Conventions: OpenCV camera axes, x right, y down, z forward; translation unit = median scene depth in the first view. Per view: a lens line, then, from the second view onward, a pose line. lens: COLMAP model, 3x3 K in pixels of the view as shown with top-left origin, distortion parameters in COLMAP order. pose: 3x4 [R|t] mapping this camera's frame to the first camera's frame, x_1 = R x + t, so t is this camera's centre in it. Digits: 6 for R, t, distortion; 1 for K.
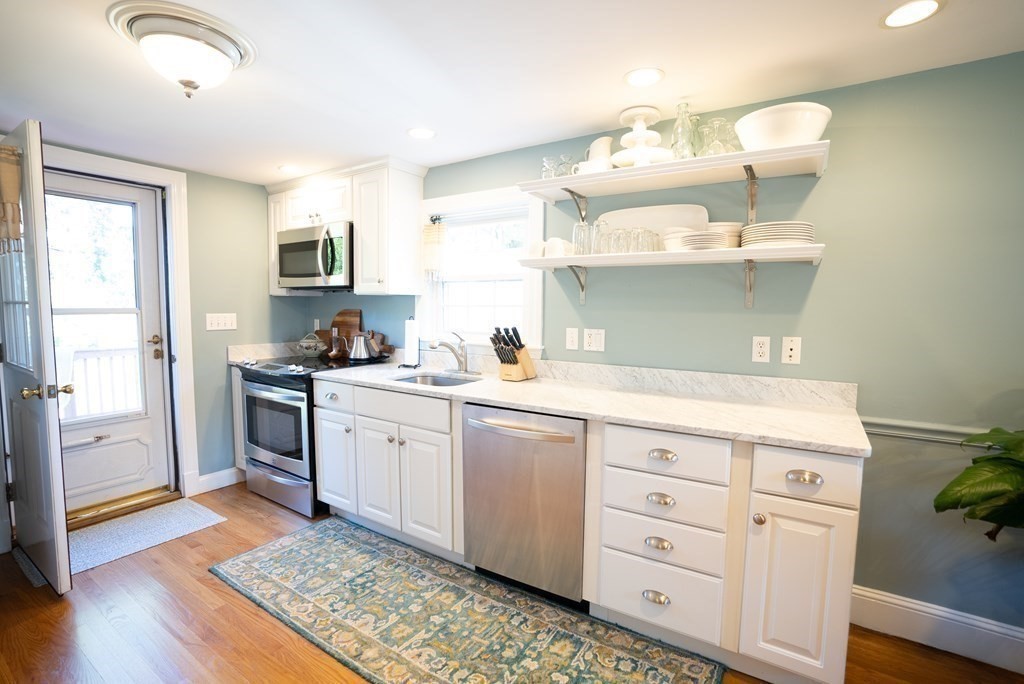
lens RADIAL K [[472.9, 0, 510.4], [0, 472.9, 343.8], [0, 0, 1]] dist [-0.061211, 0.020484]
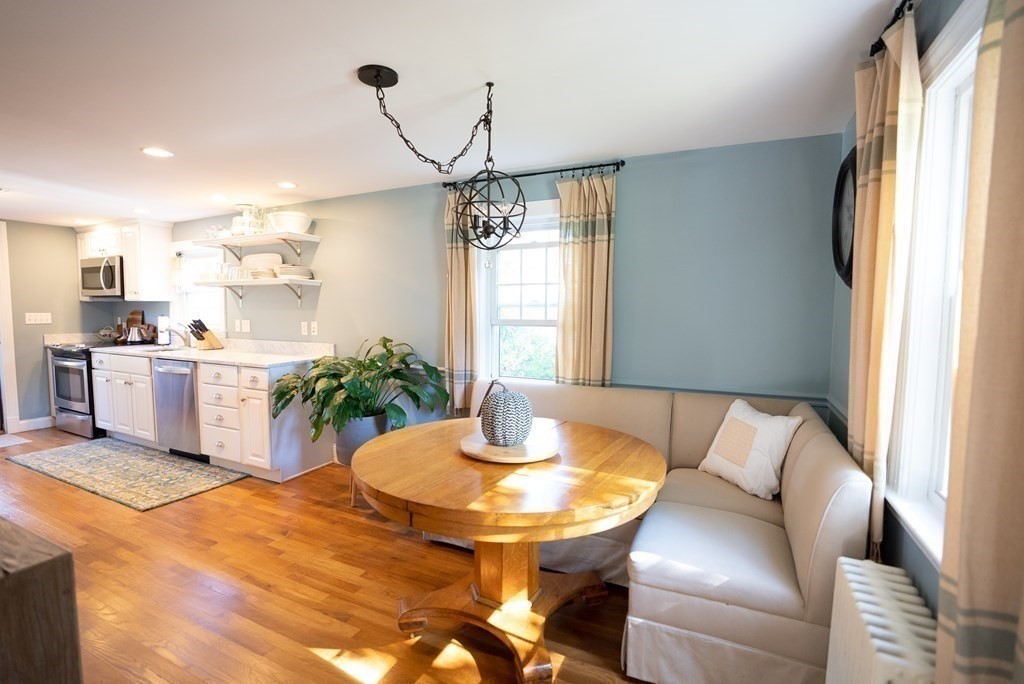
lens RADIAL K [[472.9, 0, 515.7], [0, 472.9, 340.6], [0, 0, 1]] dist [-0.061211, 0.020484]
pose [[0.991450, -0.011094, 0.130016, 0.974995], [0.012544, 0.999868, -0.010334, 0.079601], [-0.129884, 0.011877, 0.991458, -0.896156]]
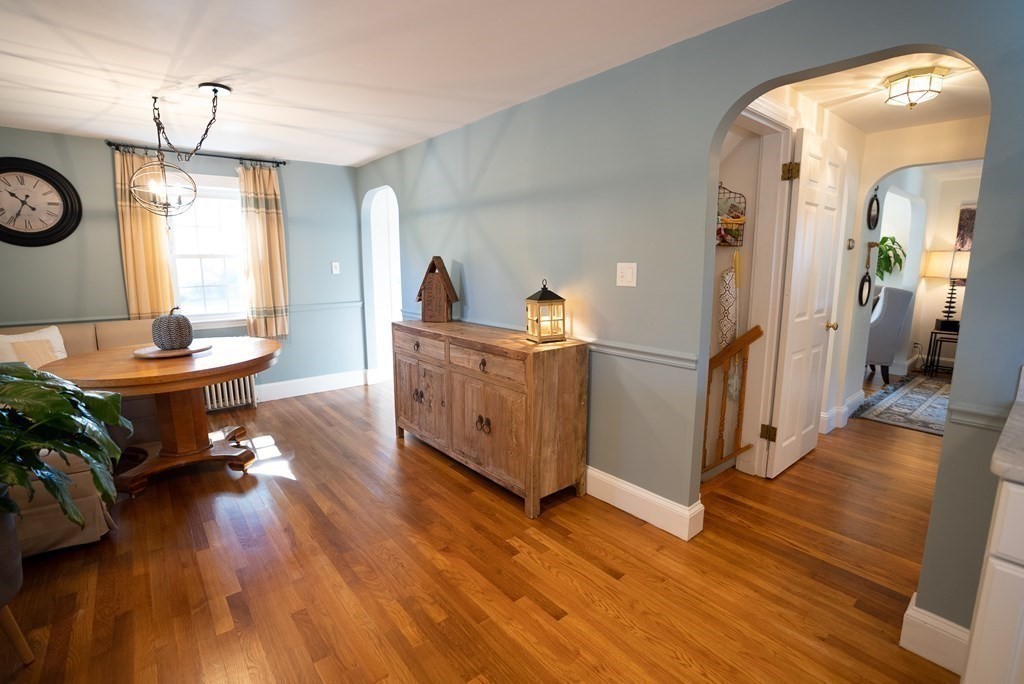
lens RADIAL K [[472.9, 0, 511.4], [0, 472.9, 341.5], [0, 0, 1]] dist [-0.061211, 0.020484]
pose [[-0.953051, -0.057907, 0.297221, -0.070999], [0.018215, 0.968804, 0.247160, -0.043575], [-0.302261, 0.240970, -0.922264, 0.683825]]
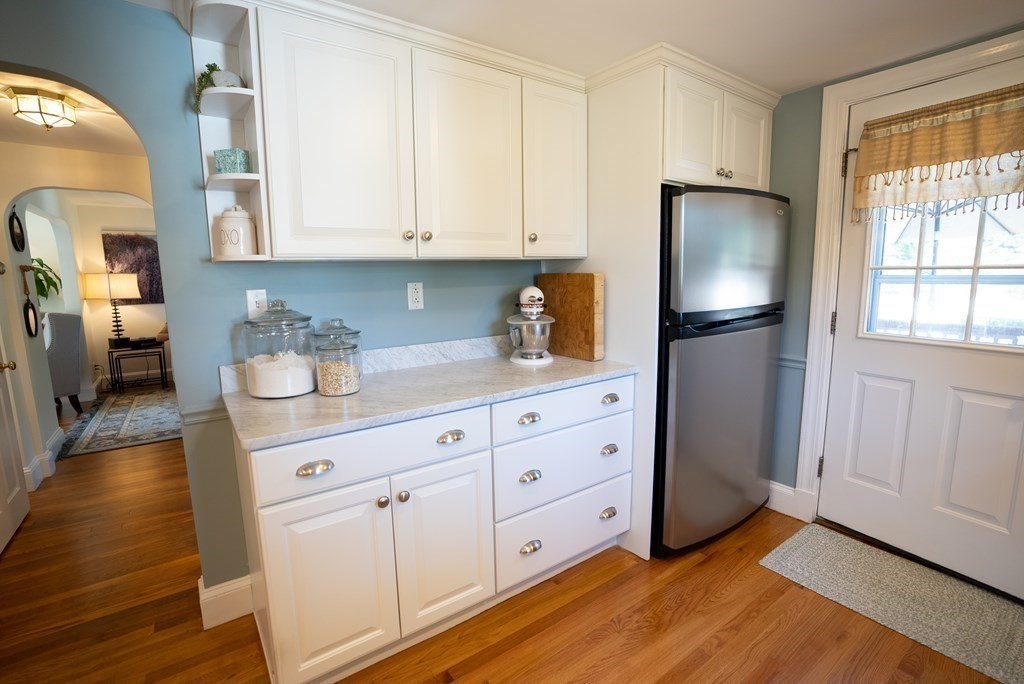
lens RADIAL K [[472.9, 0, 513.6], [0, 472.9, 342.8], [0, 0, 1]] dist [-0.061211, 0.020484]
pose [[-0.356760, 0.133908, -0.924549, -0.001310], [-0.064945, 0.983724, 0.167539, -0.056647], [0.931936, 0.119816, -0.342256, 0.677693]]
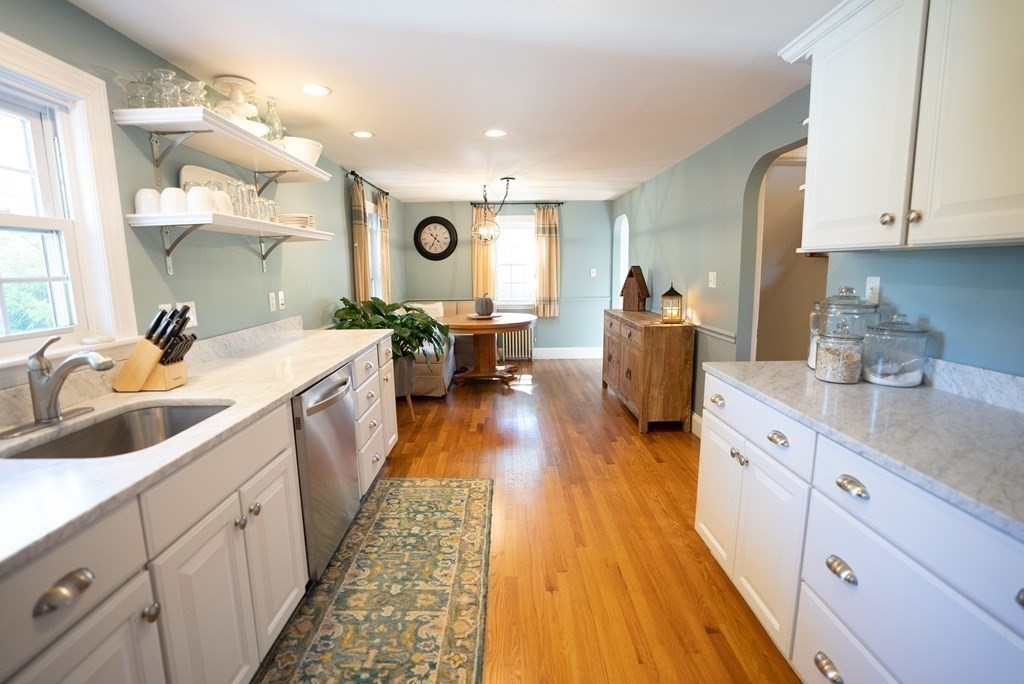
lens RADIAL K [[472.9, 0, 510.9], [0, 472.9, 342.9], [0, 0, 1]] dist [-0.061211, 0.020484]
pose [[-0.554839, -0.136100, 0.820750, -0.828811], [0.074025, 0.974539, 0.211644, -0.090591], [-0.828658, 0.178185, -0.530638, 0.977565]]
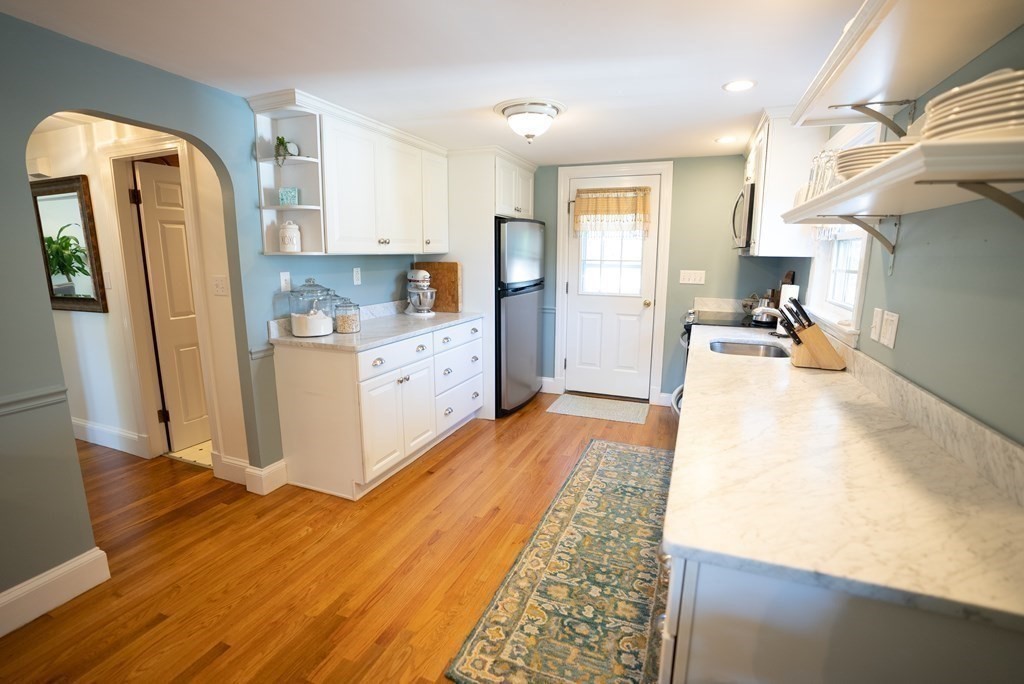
lens RADIAL K [[472.9, 0, 509.6], [0, 472.9, 344.9], [0, 0, 1]] dist [-0.061211, 0.020484]
pose [[0.189710, 0.176902, -0.965772, 0.691035], [-0.080332, 0.983134, 0.164302, -0.048313], [0.978548, 0.046413, 0.200721, 0.373719]]
